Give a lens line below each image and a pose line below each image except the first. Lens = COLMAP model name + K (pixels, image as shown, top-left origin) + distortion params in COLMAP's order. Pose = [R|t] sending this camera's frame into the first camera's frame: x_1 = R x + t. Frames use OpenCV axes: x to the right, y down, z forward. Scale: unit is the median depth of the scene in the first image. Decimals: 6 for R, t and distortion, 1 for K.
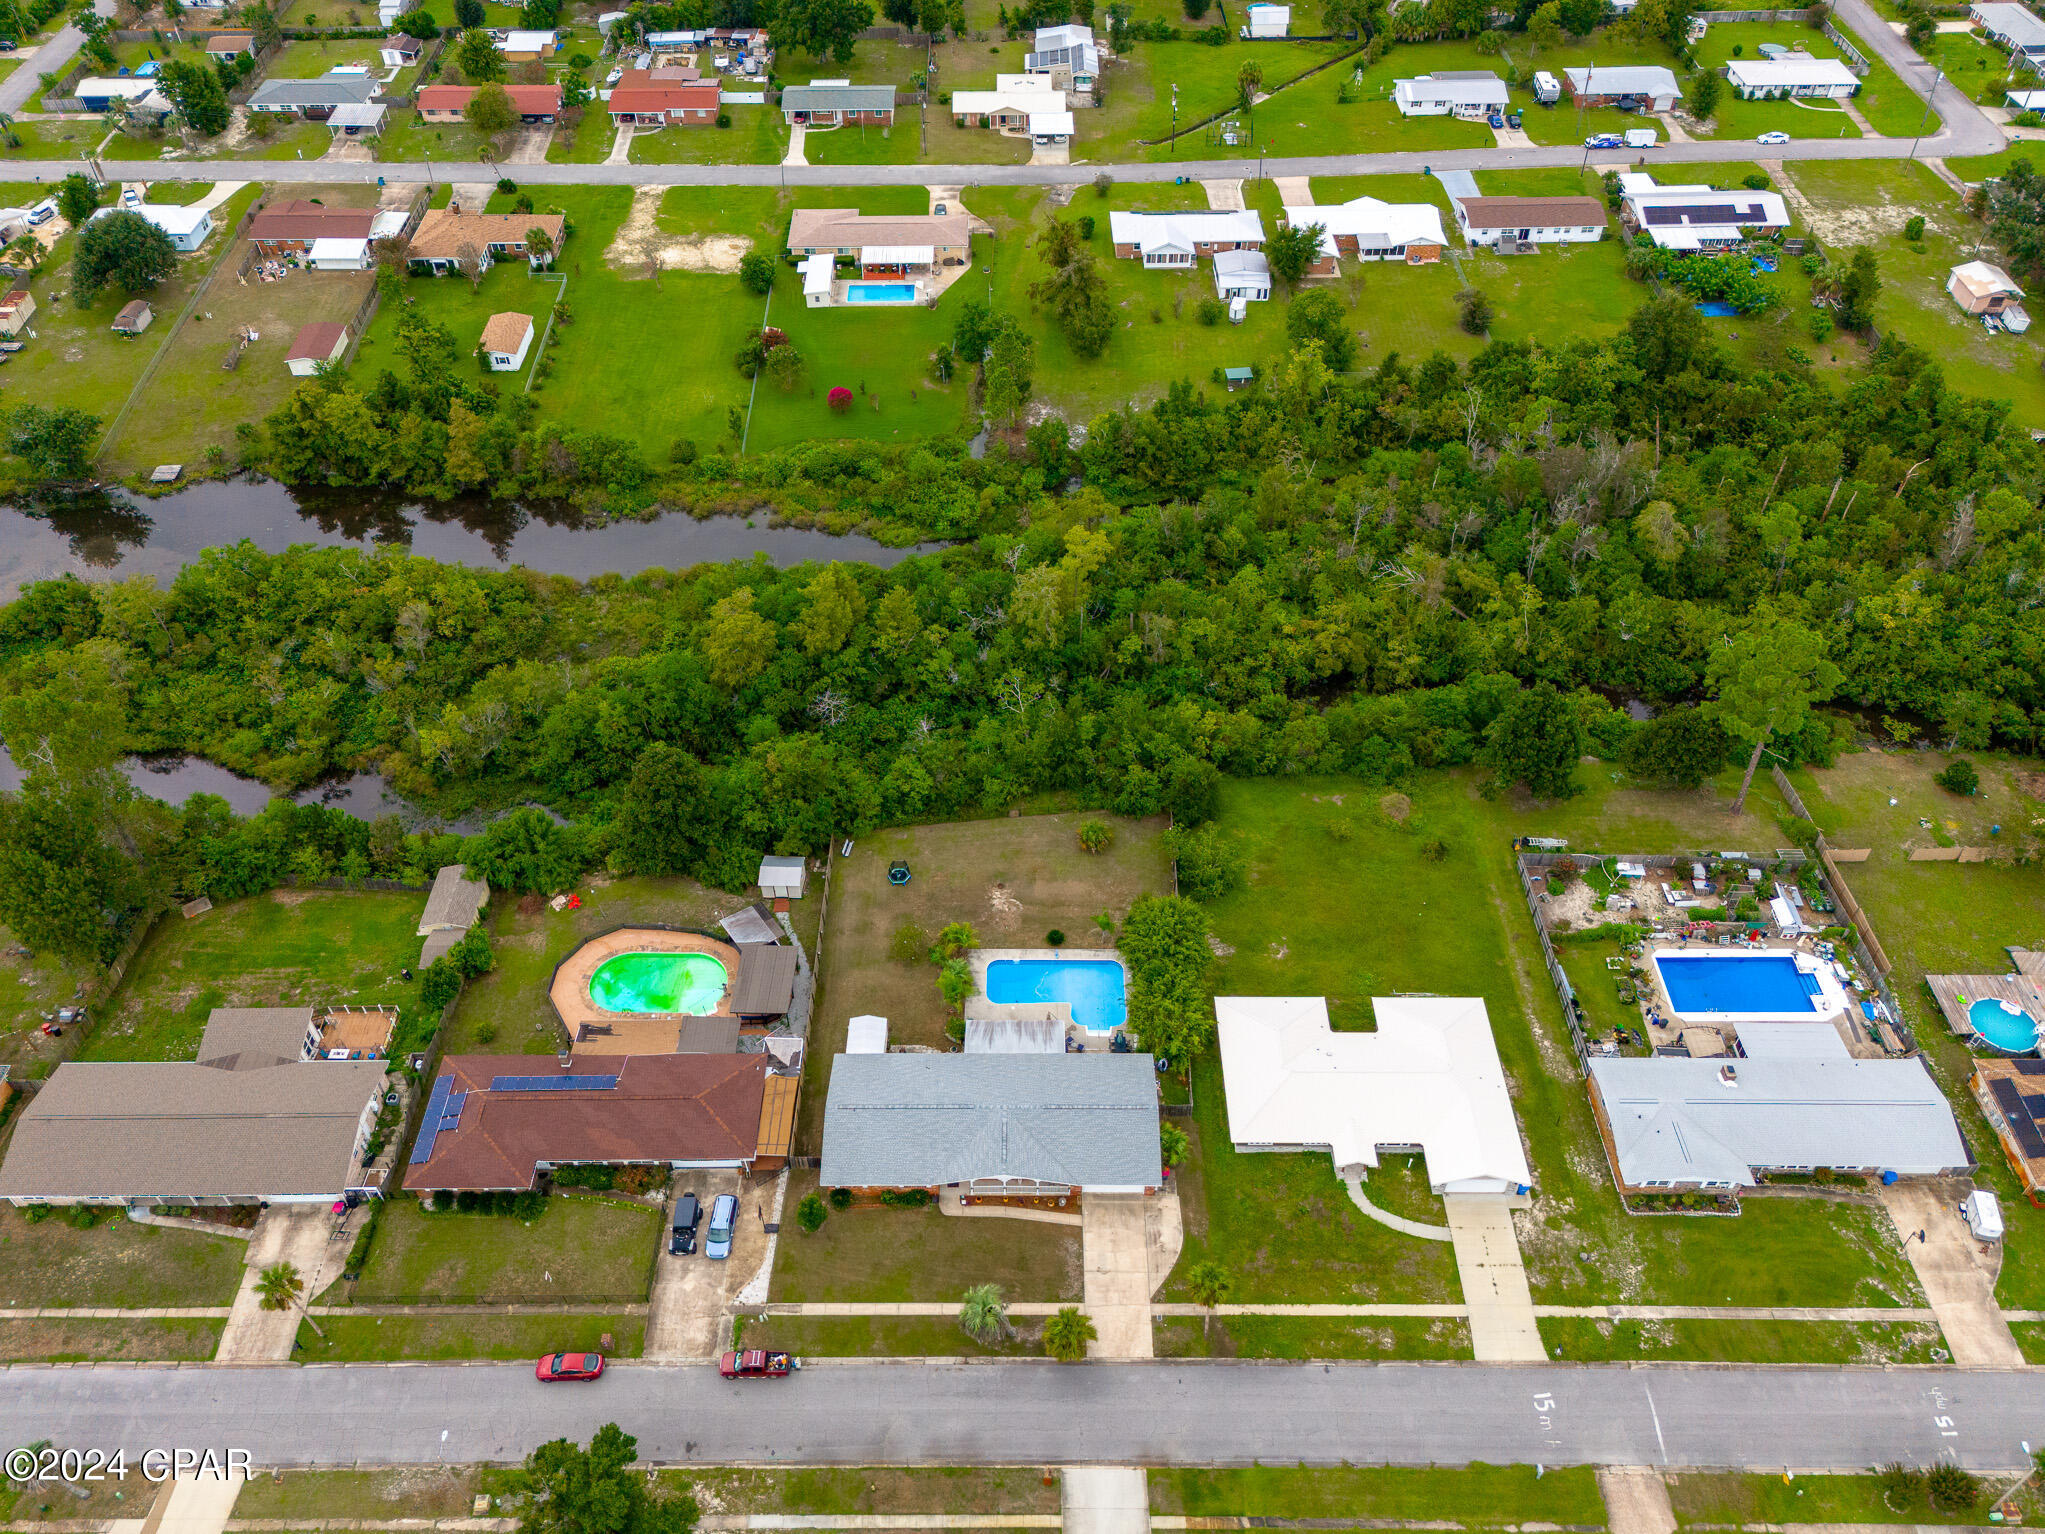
lens RADIAL K [[1510.7, 0, 1032.4], [0, 1510.7, 782.8], [0, 0, 1]] dist [0.074368, -0.075182]
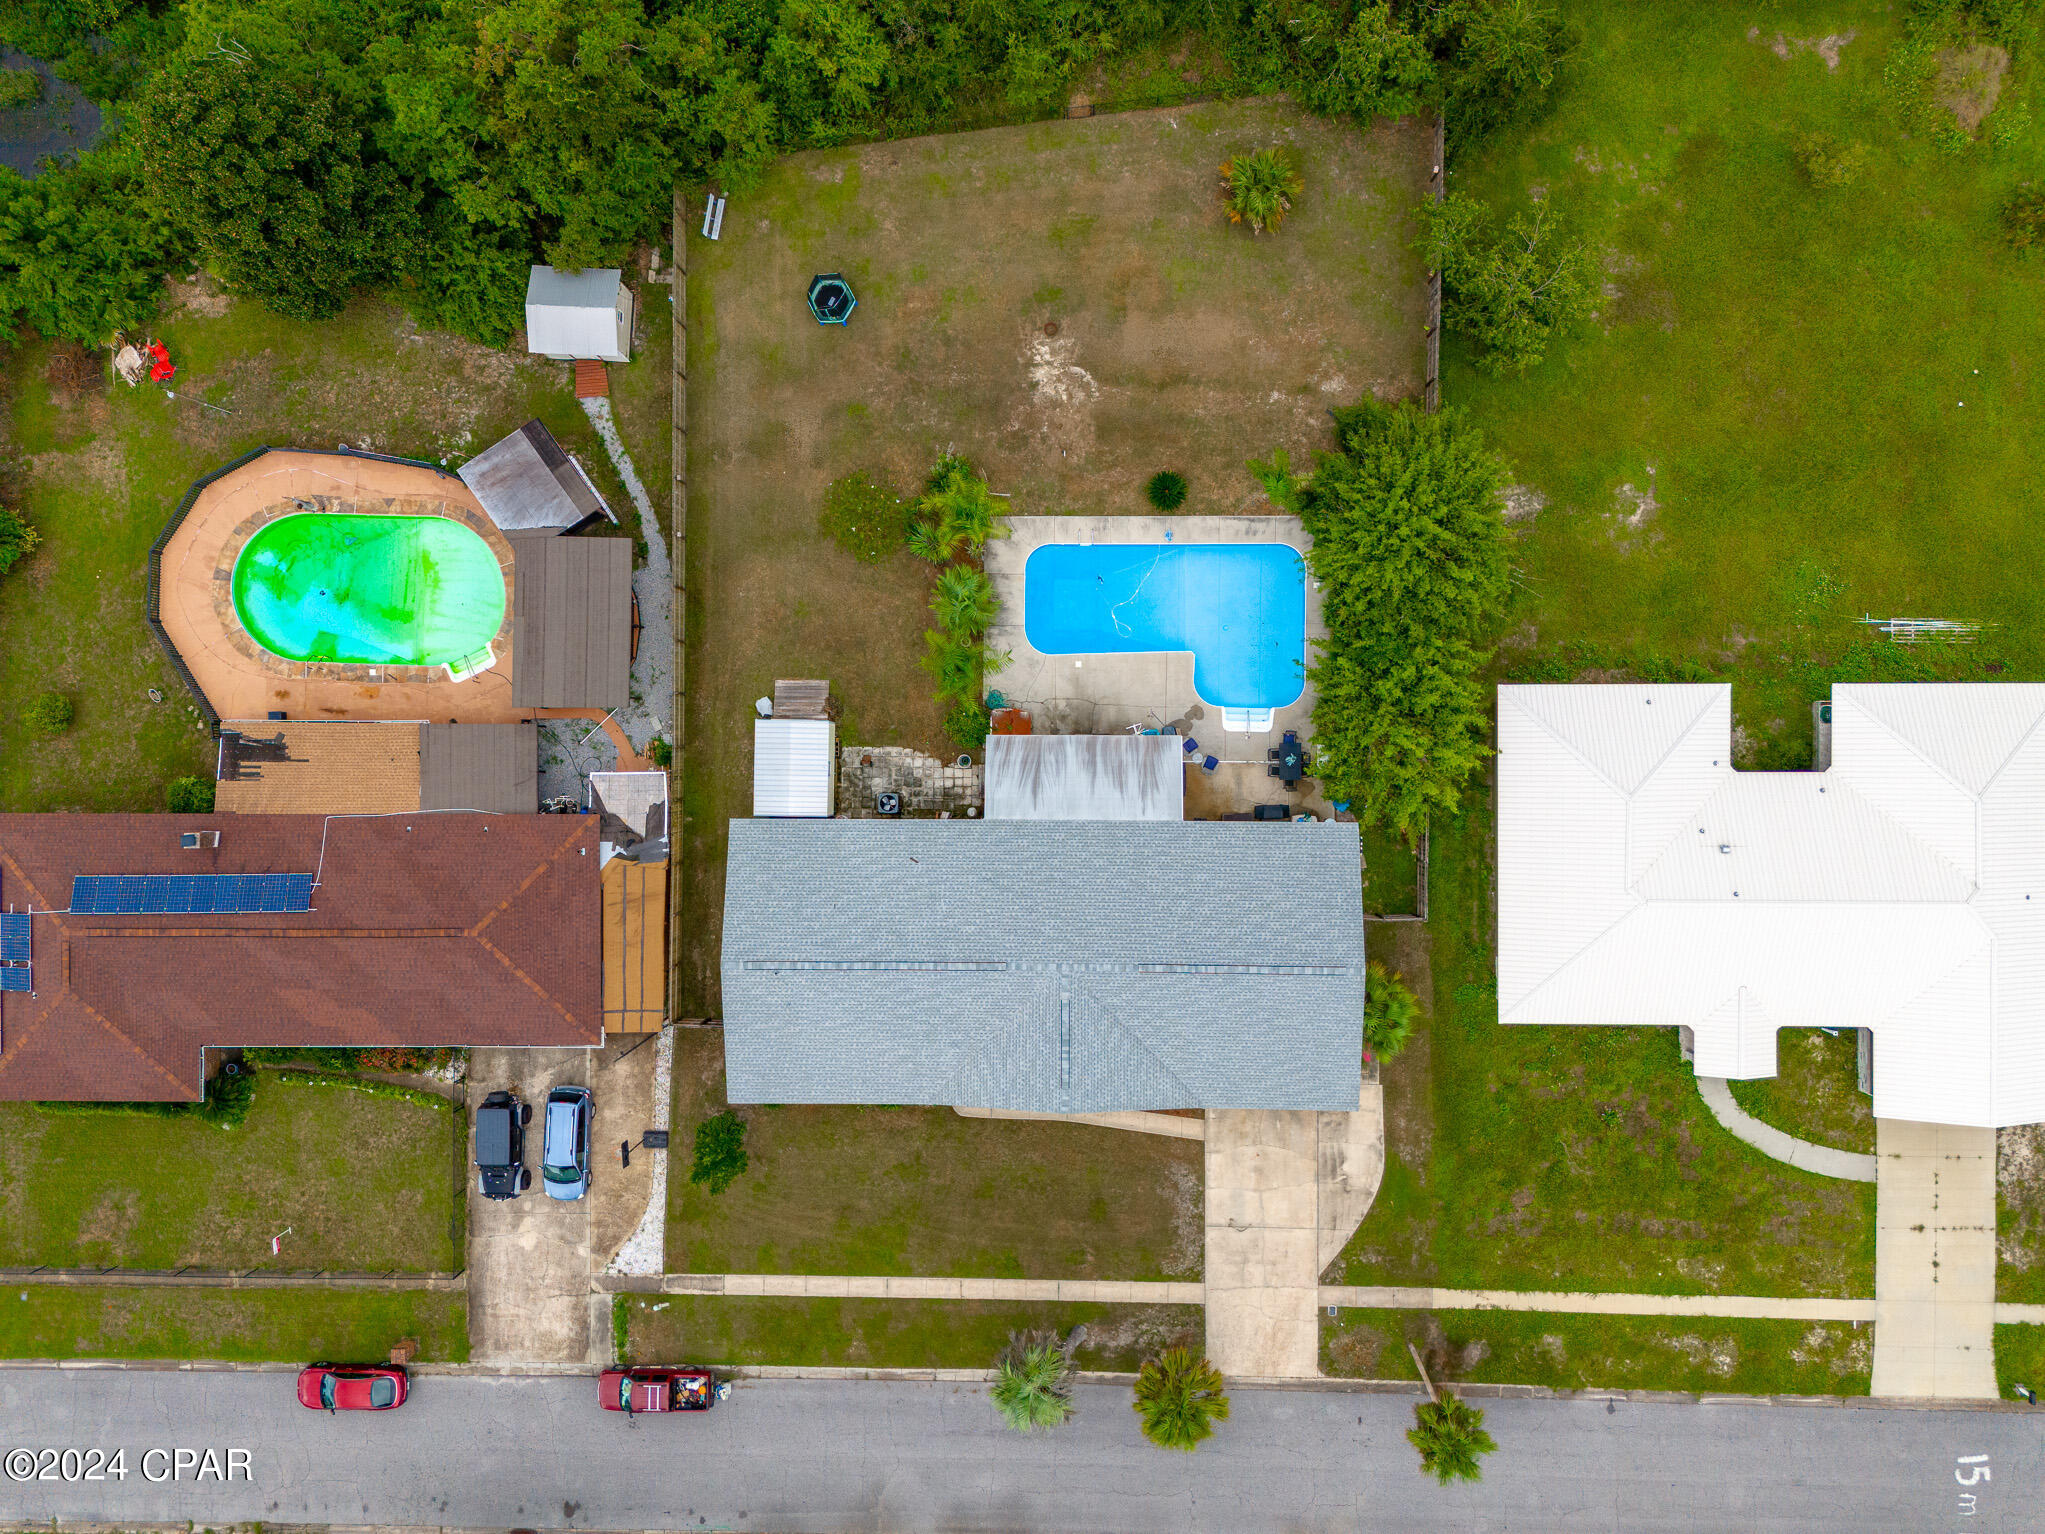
lens RADIAL K [[1506.3, 0, 1030.8], [0, 1506.3, 770.9], [0, 0, 1]] dist [0.078808, -0.073544]
pose [[0.999531, 0.005104, -0.030205, -0.014810], [0.017714, 0.708140, 0.705850, -0.197897], [0.024992, -0.706054, 0.707717, 0.684666]]
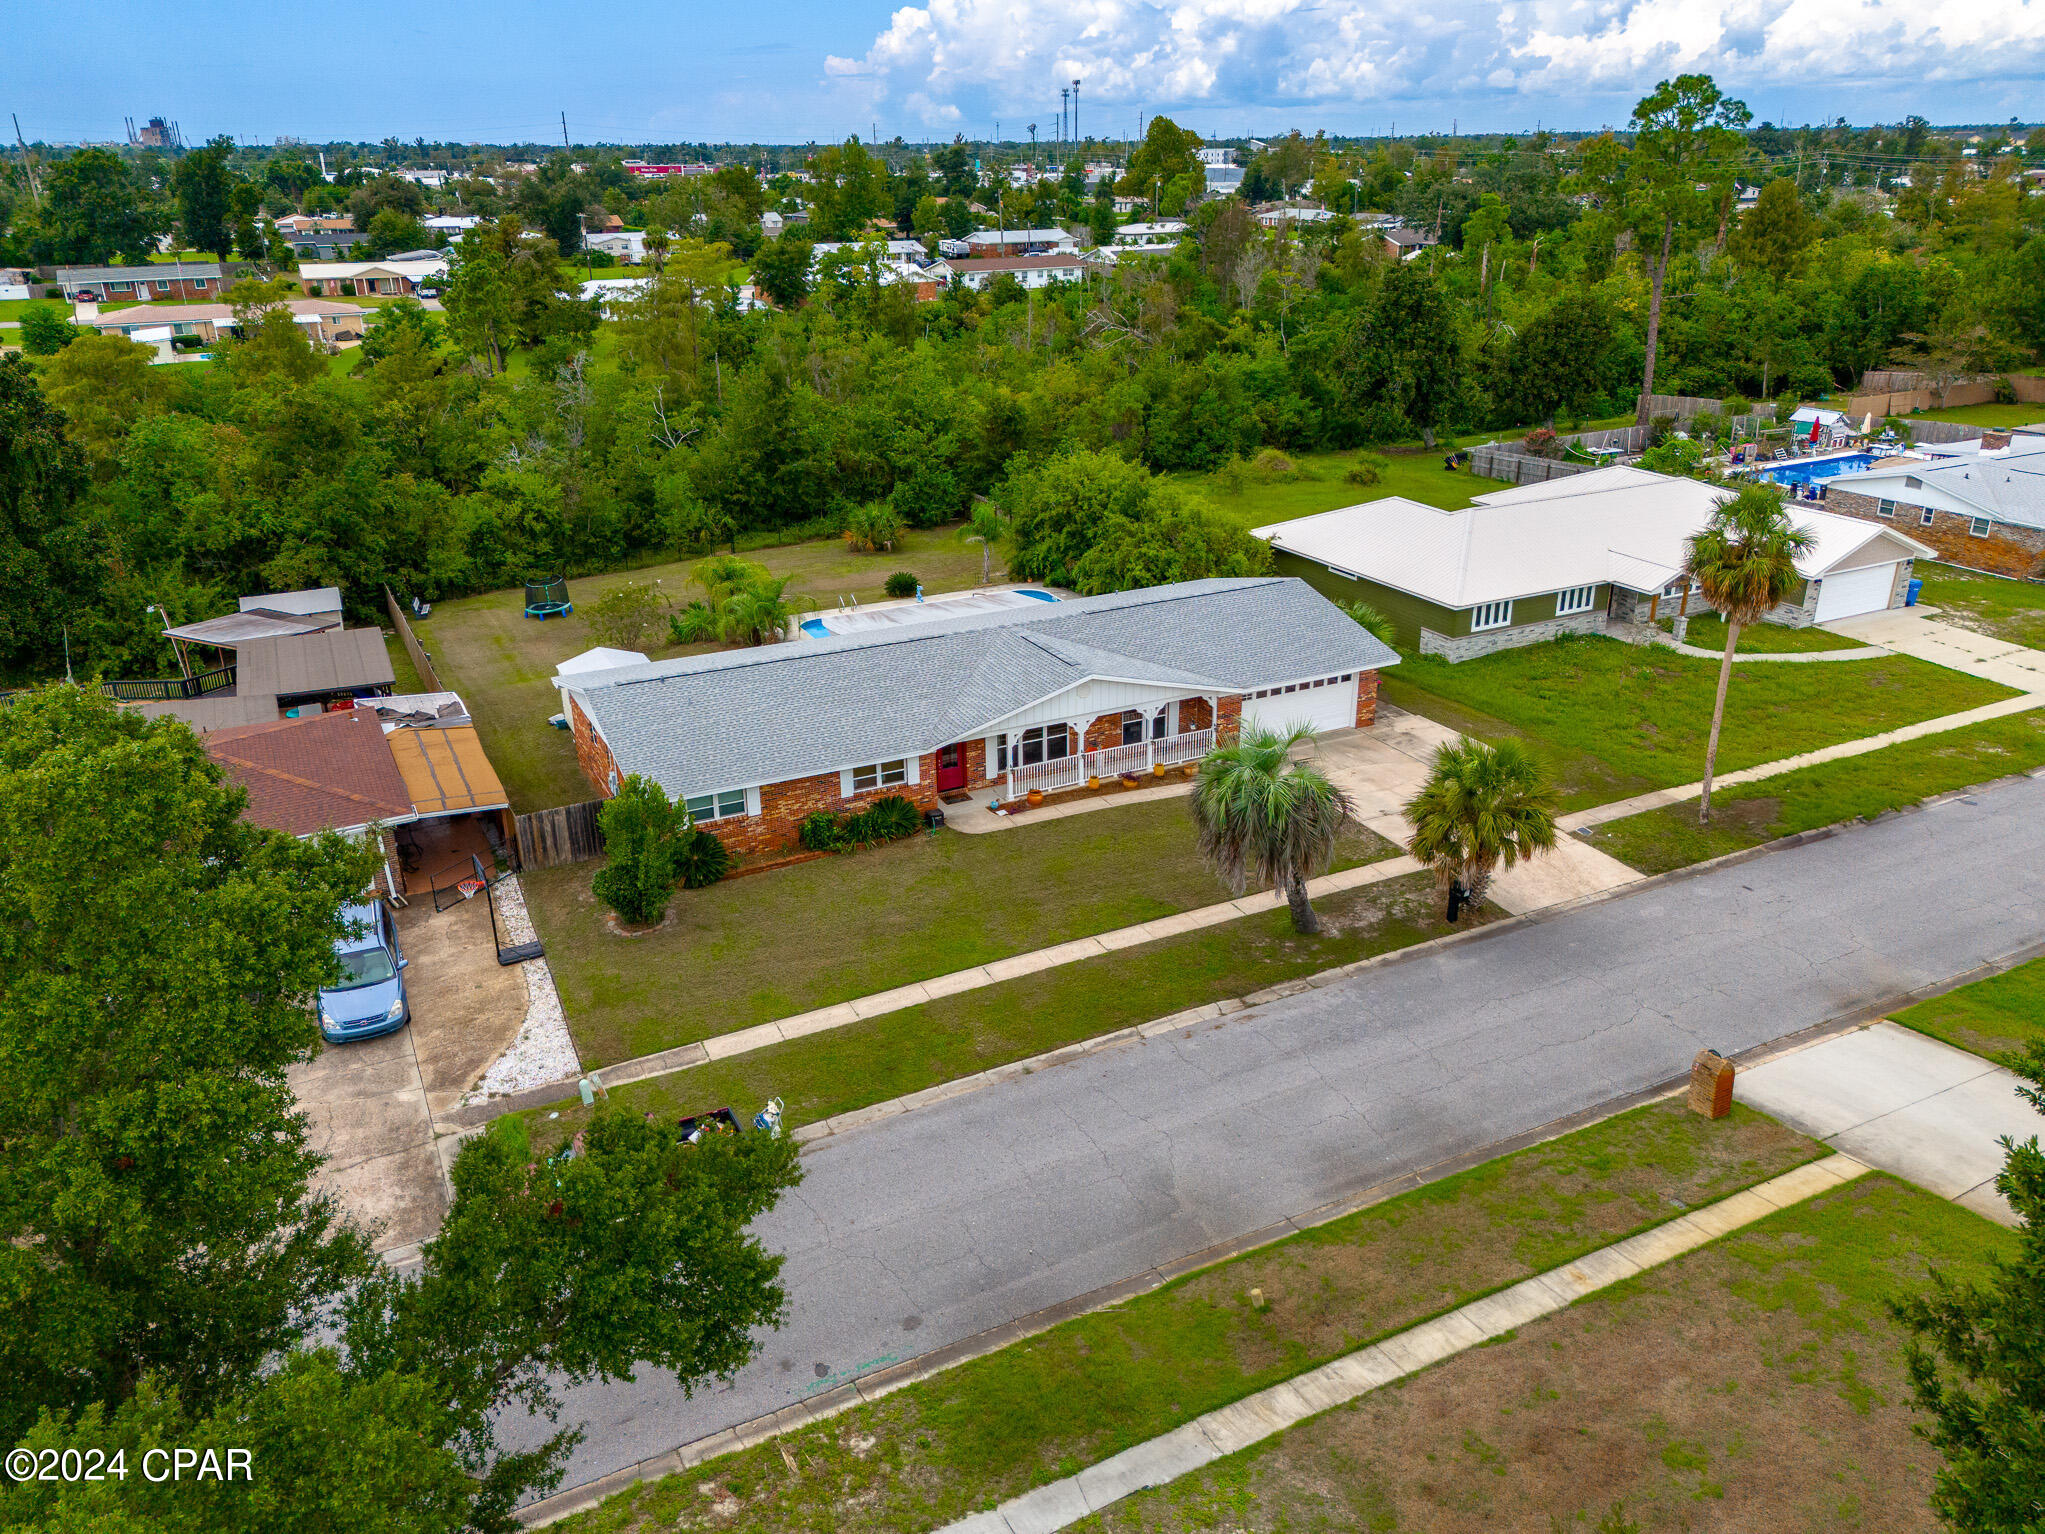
lens RADIAL K [[1495.1, 0, 1022.5], [0, 1495.1, 767.0], [0, 0, 1]] dist [0.084317, -0.085894]
pose [[0.892702, -0.181604, 0.412436, -0.197564], [0.330504, 0.885994, -0.325241, 0.391016], [-0.306350, 0.426655, 0.850950, 0.655767]]
